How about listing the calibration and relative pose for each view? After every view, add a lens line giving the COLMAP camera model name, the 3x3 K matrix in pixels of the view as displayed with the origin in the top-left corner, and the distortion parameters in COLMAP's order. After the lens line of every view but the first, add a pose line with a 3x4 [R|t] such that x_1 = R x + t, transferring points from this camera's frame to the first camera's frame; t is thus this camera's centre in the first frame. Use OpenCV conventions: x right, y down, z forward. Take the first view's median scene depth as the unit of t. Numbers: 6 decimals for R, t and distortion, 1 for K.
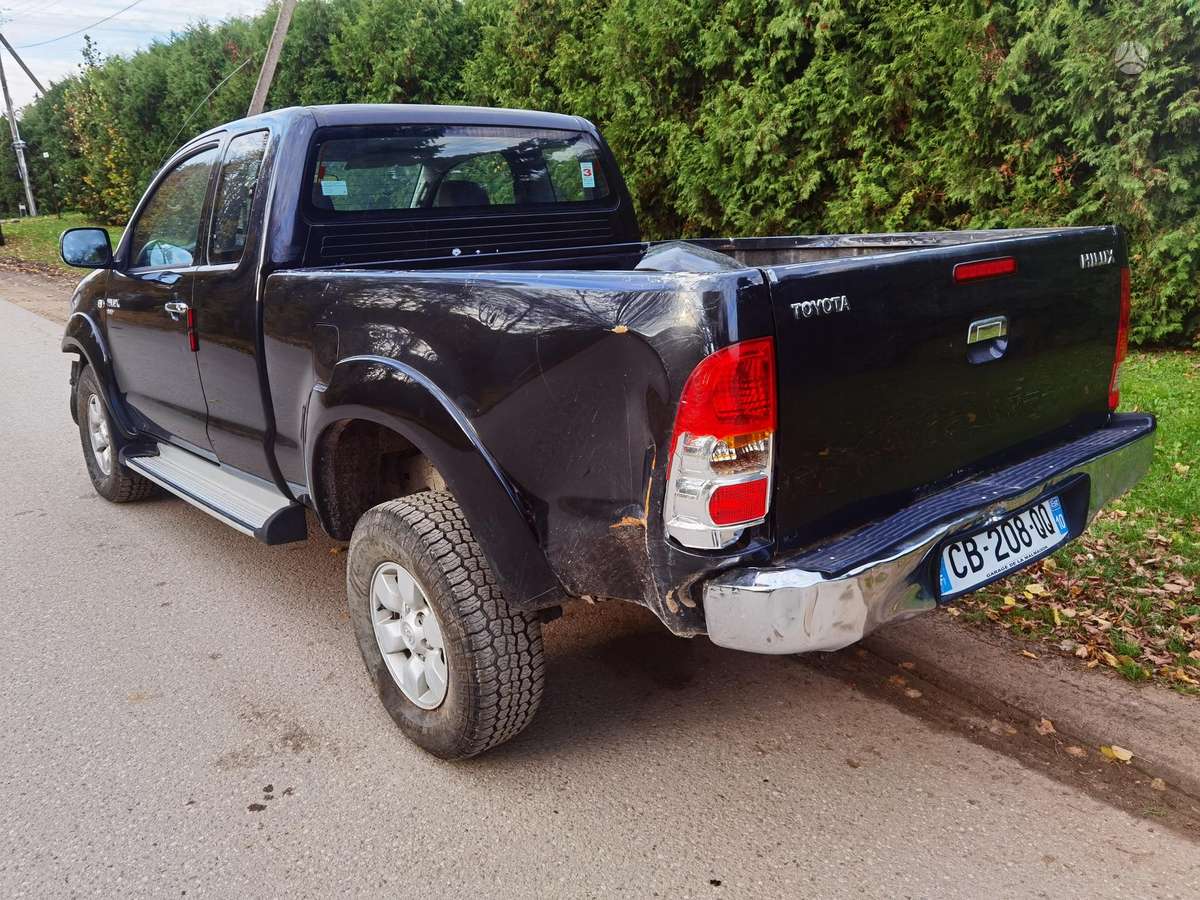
lens RADIAL K [[953.0, 0, 604.5], [0, 953.0, 449.1], [0, 0, 1]] dist [0.015534, -0.006978]
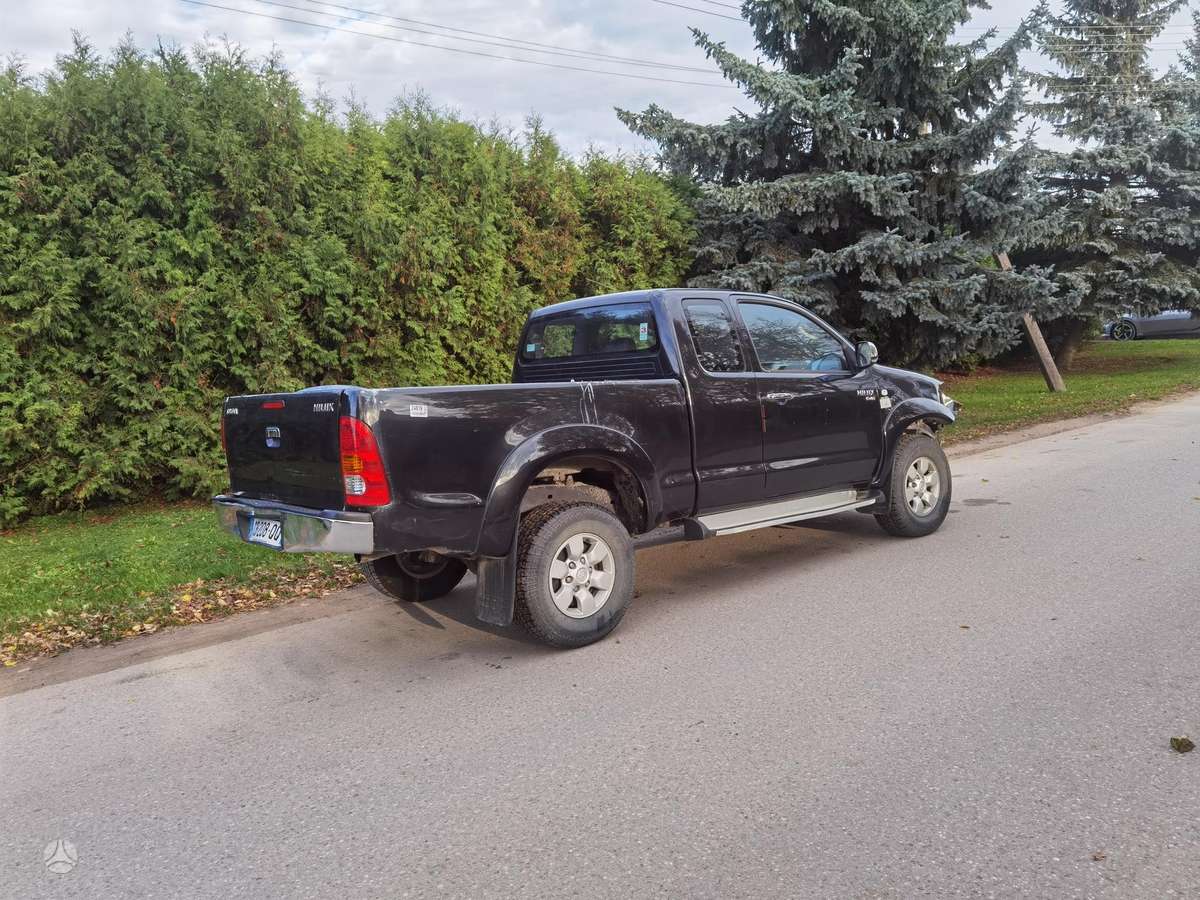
lens RADIAL K [[919.0, 0, 592.8], [0, 919.0, 431.3], [0, 0, 1]] dist [0.010438, -0.000116]
pose [[-0.006991, -0.058035, 0.998290, -2.143241], [0.340553, 0.938499, 0.056944, -0.274464], [-0.940199, 0.340369, 0.013203, 1.208366]]
